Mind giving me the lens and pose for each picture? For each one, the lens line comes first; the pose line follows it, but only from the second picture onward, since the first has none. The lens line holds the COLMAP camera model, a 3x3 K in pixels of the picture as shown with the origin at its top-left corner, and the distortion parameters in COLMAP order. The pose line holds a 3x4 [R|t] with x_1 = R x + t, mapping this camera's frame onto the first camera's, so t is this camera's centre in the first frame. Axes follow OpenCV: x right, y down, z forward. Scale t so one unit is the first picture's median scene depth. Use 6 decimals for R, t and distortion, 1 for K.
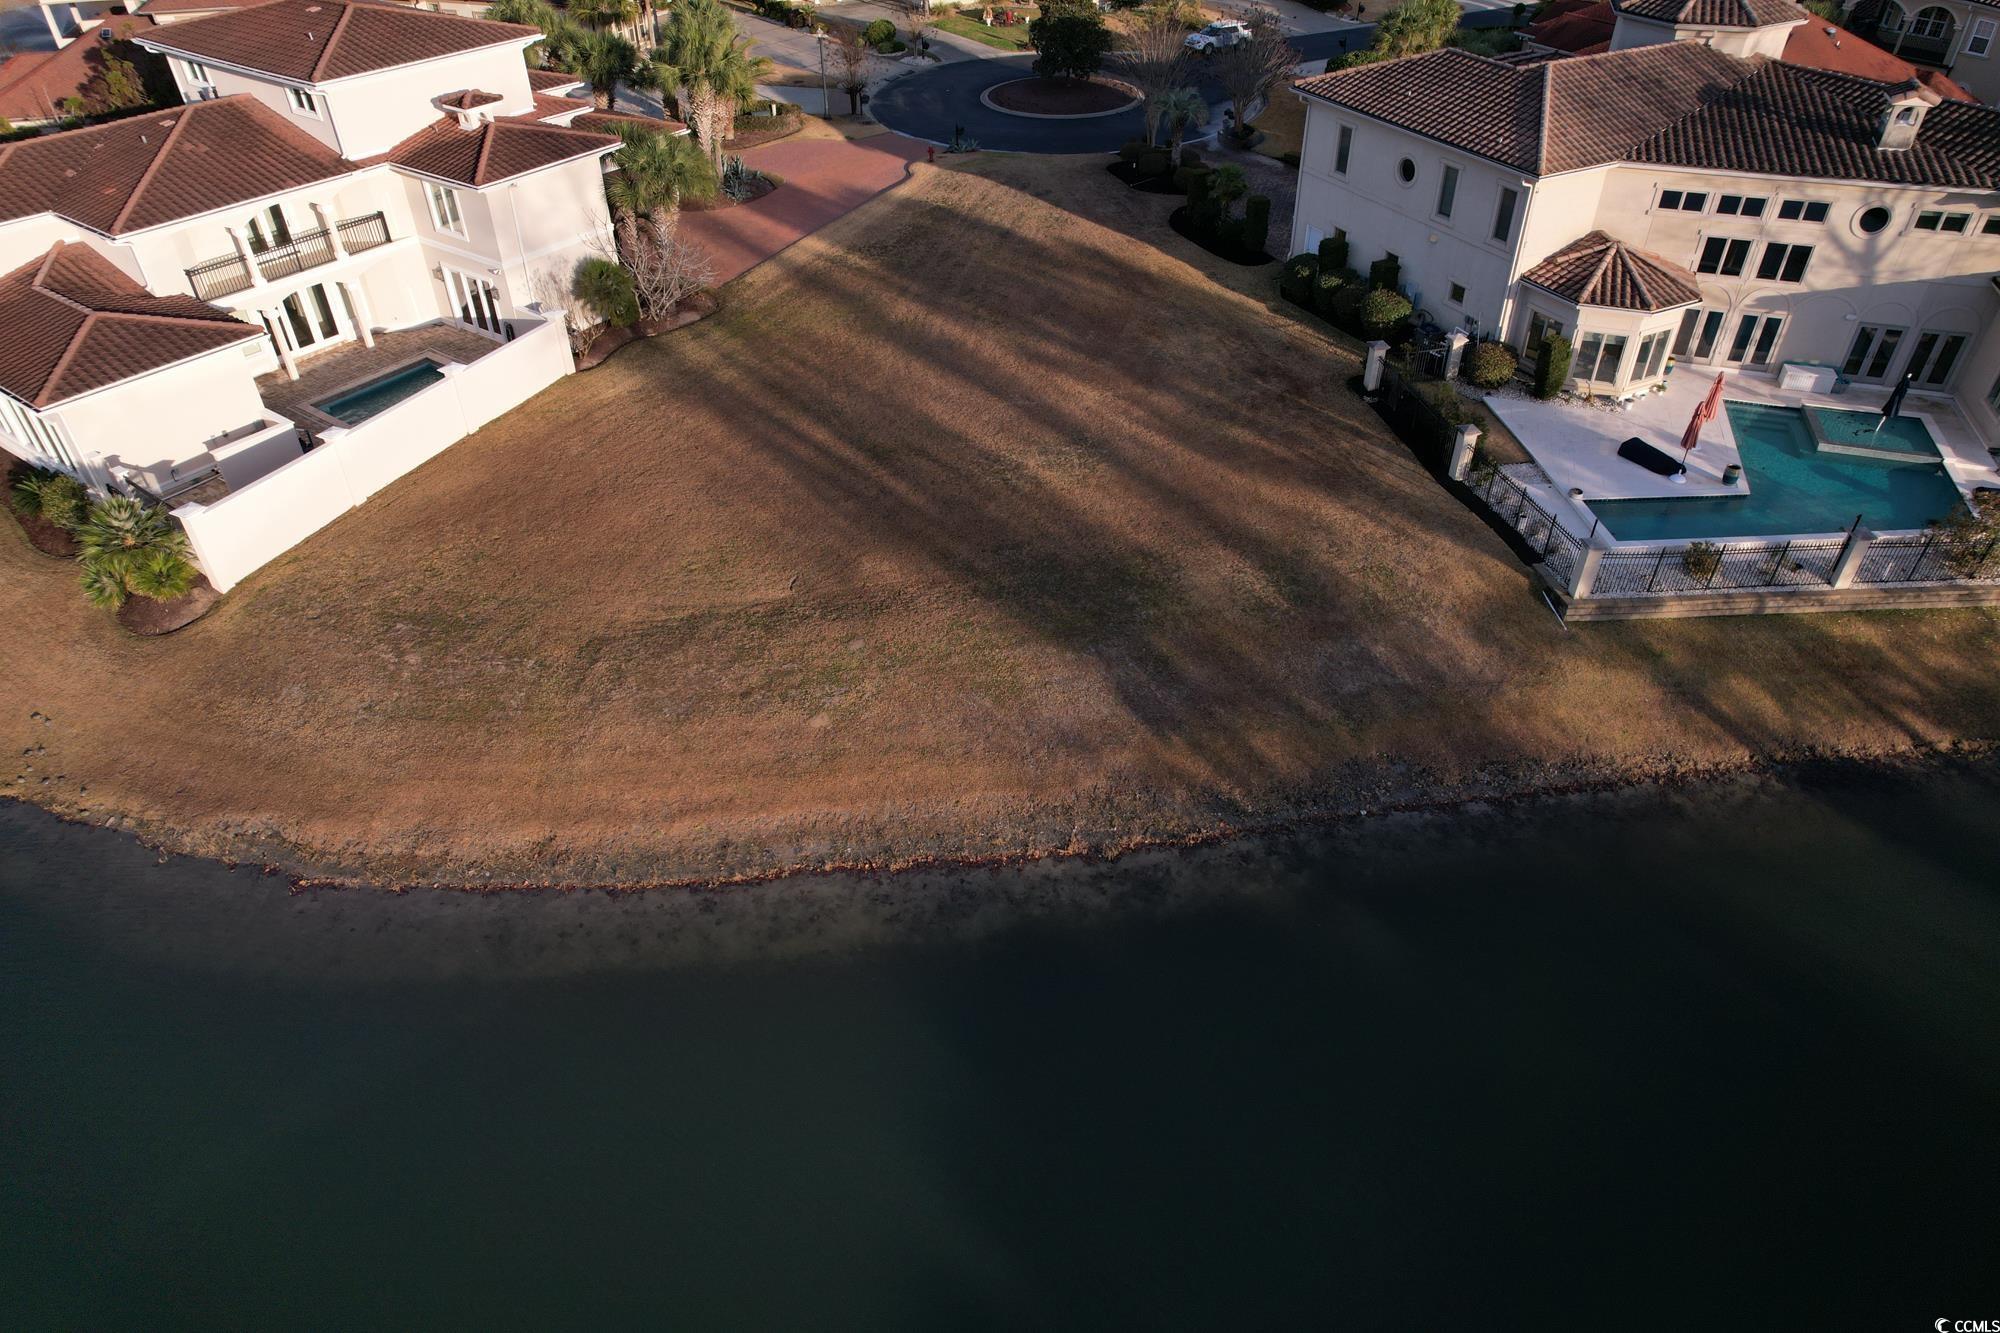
lens RADIAL K [[1283.9, 0, 1005.2], [0, 1283.9, 659.1], [0, 0, 1]] dist [-0.083870, 0.076323]
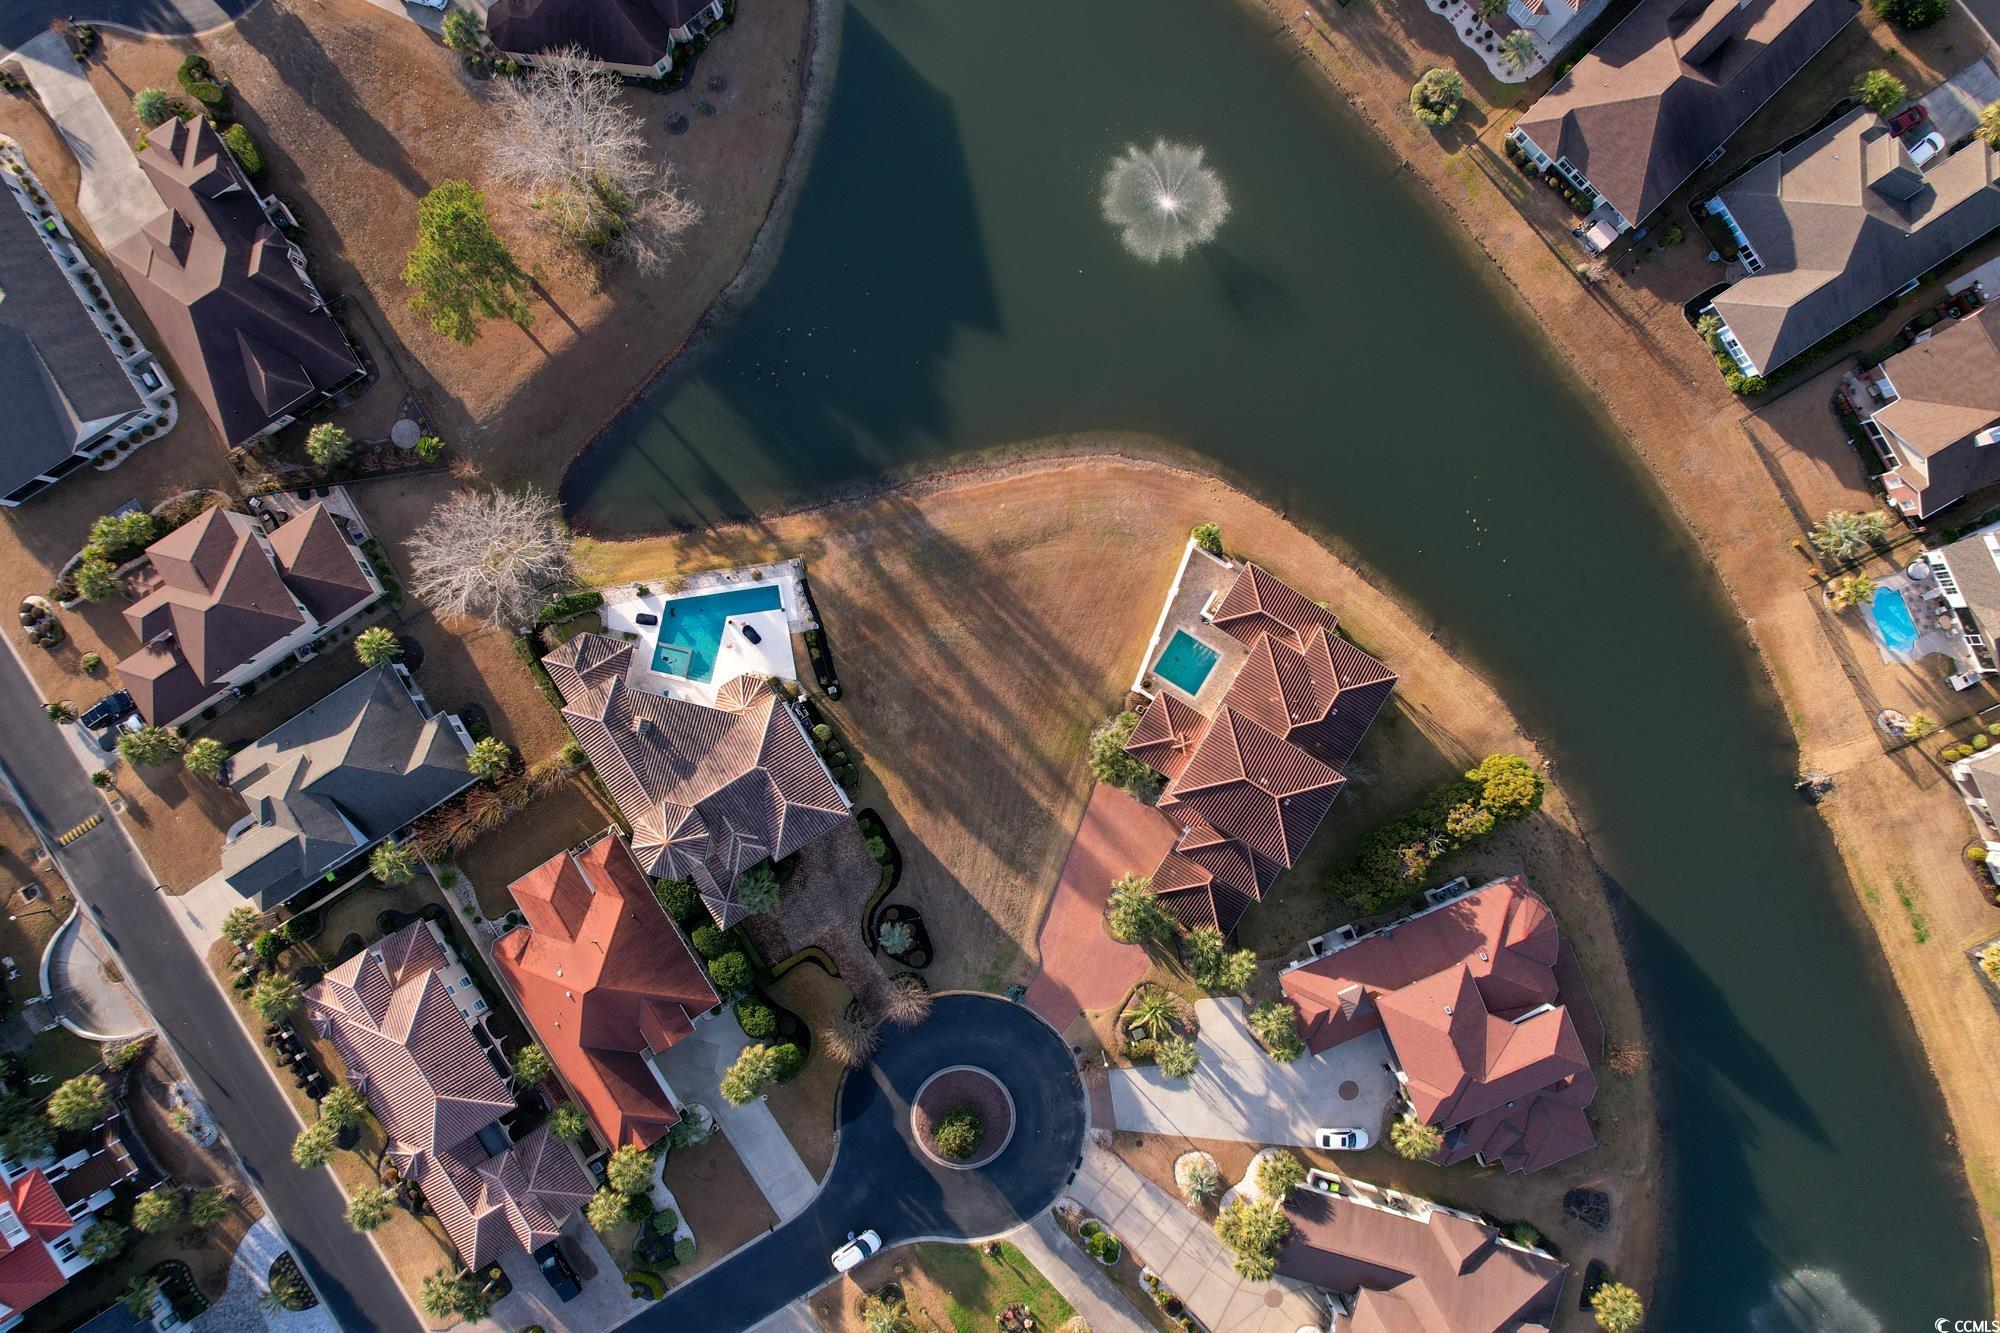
lens RADIAL K [[1283.9, 0, 994.0], [0, 1283.9, 671.6], [0, 0, 1]] dist [-0.083870, 0.076323]
pose [[-0.997163, 0.073687, 0.015390, -0.113687], [-0.032223, -0.602606, 0.797388, -2.690893], [0.068031, 0.794629, 0.603271, -0.755486]]
